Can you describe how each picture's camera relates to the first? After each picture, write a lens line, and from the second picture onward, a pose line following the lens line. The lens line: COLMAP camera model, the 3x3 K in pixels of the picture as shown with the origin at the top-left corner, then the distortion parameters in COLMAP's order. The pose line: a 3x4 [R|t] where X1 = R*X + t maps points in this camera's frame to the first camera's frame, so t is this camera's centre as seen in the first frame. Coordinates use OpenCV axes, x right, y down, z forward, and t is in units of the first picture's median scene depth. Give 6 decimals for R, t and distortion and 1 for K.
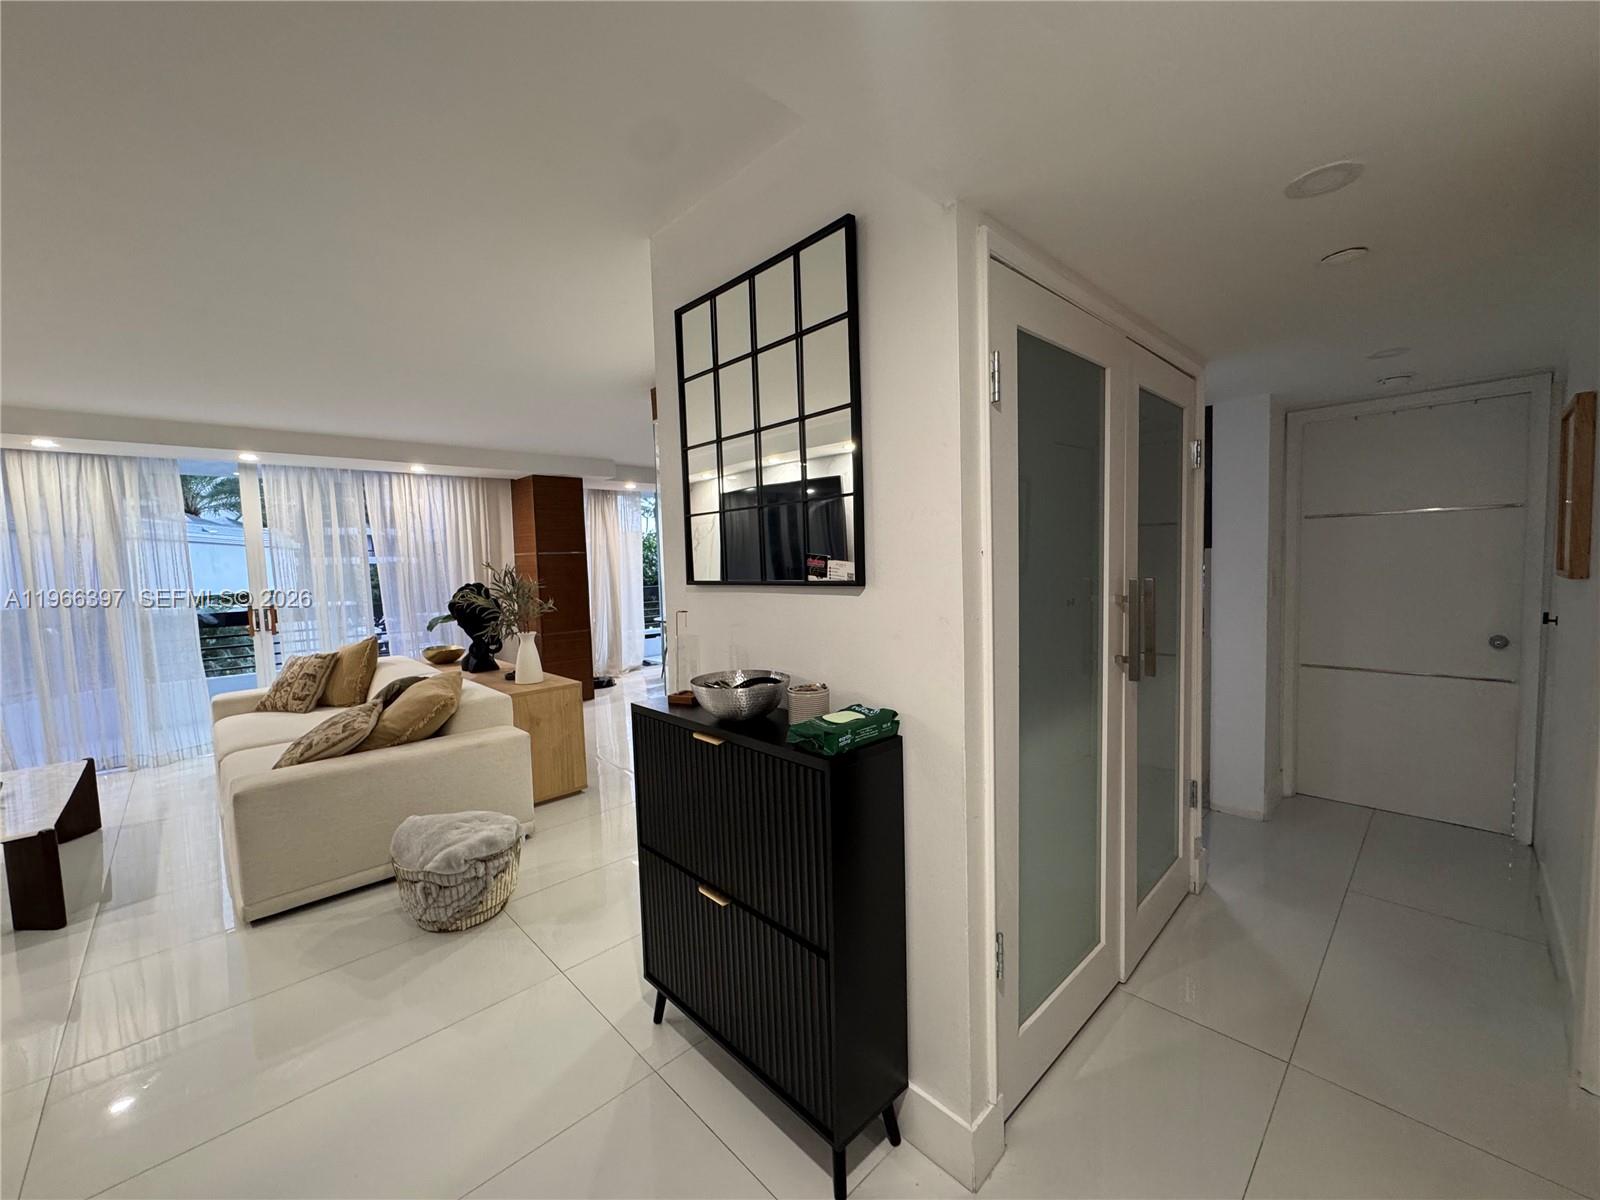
lens RADIAL K [[638.9, 0, 800.6], [0, 638.9, 603.2], [0, 0, 1]] dist [-0.002659, 0.000267]
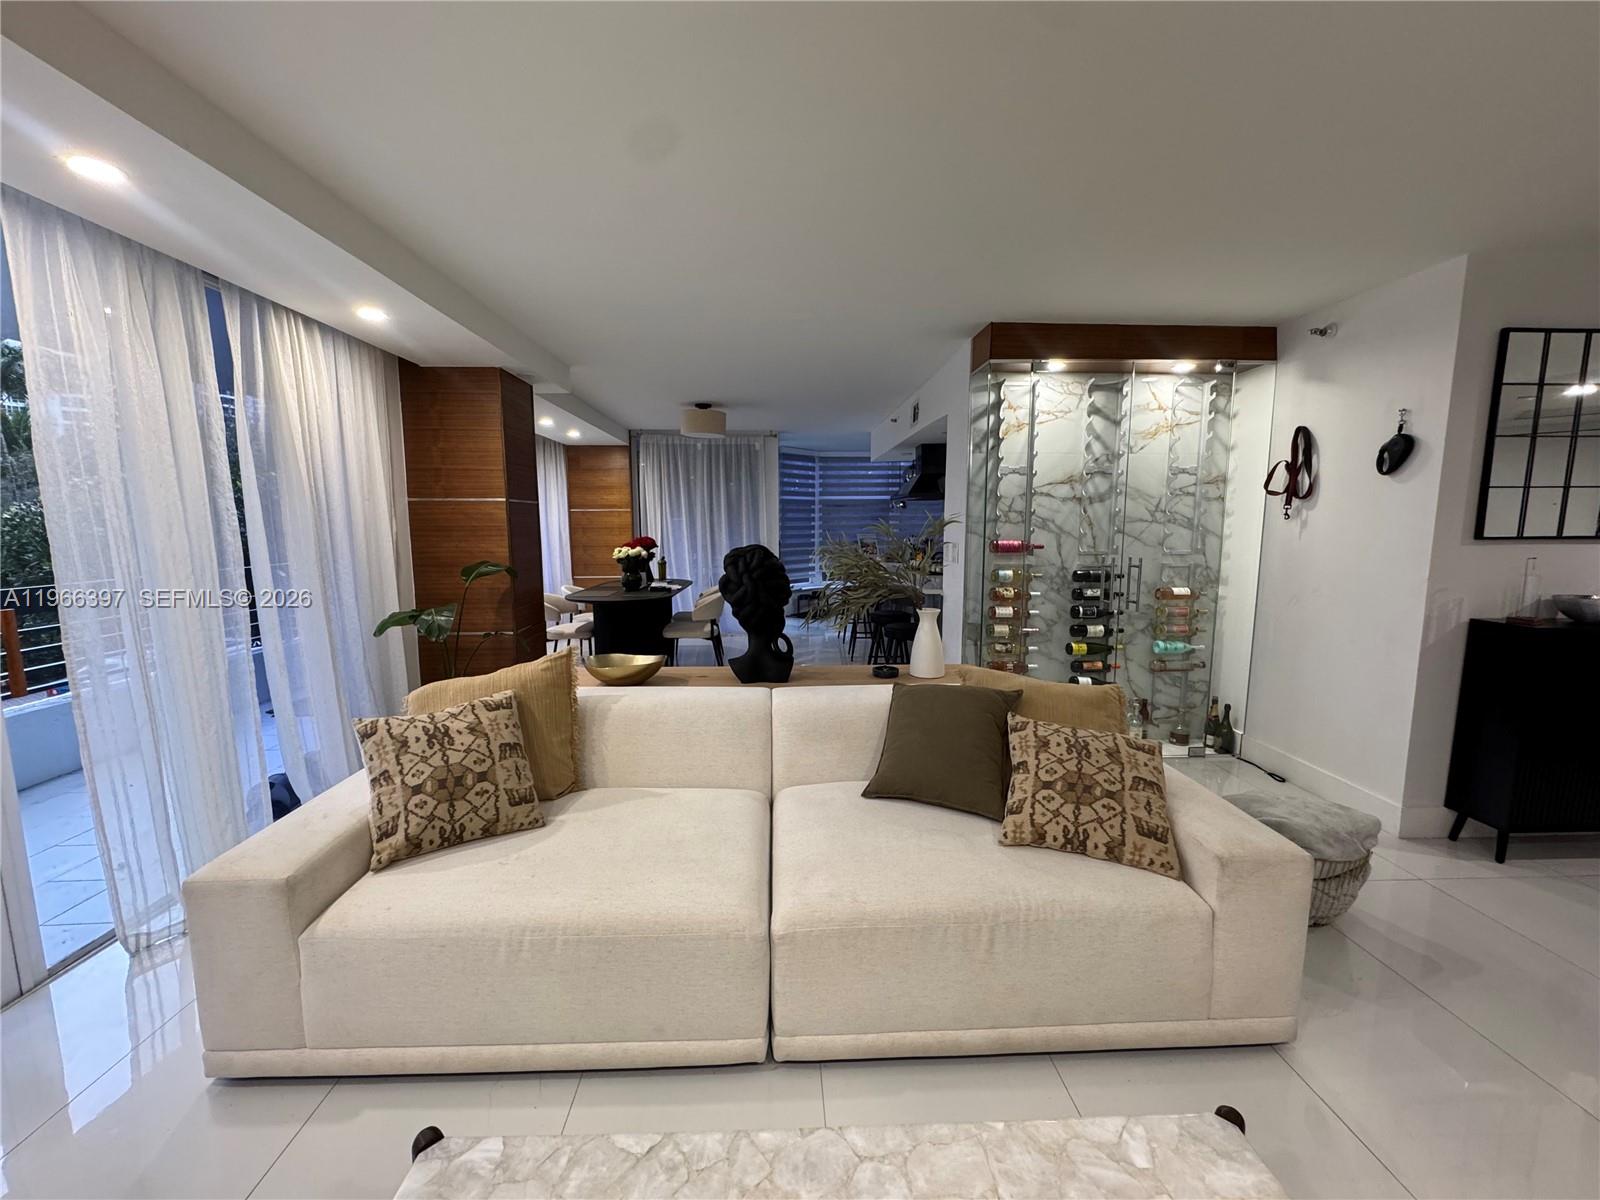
lens RADIAL K [[638.9, 0, 799.2], [0, 638.9, 604.1], [0, 0, 1]] dist [-0.002659, 0.000267]
pose [[0.666307, -0.071222, 0.742268, -1.341624], [0.033849, 0.997291, 0.065306, -0.019275], [-0.744909, -0.018389, 0.666913, 0.745177]]
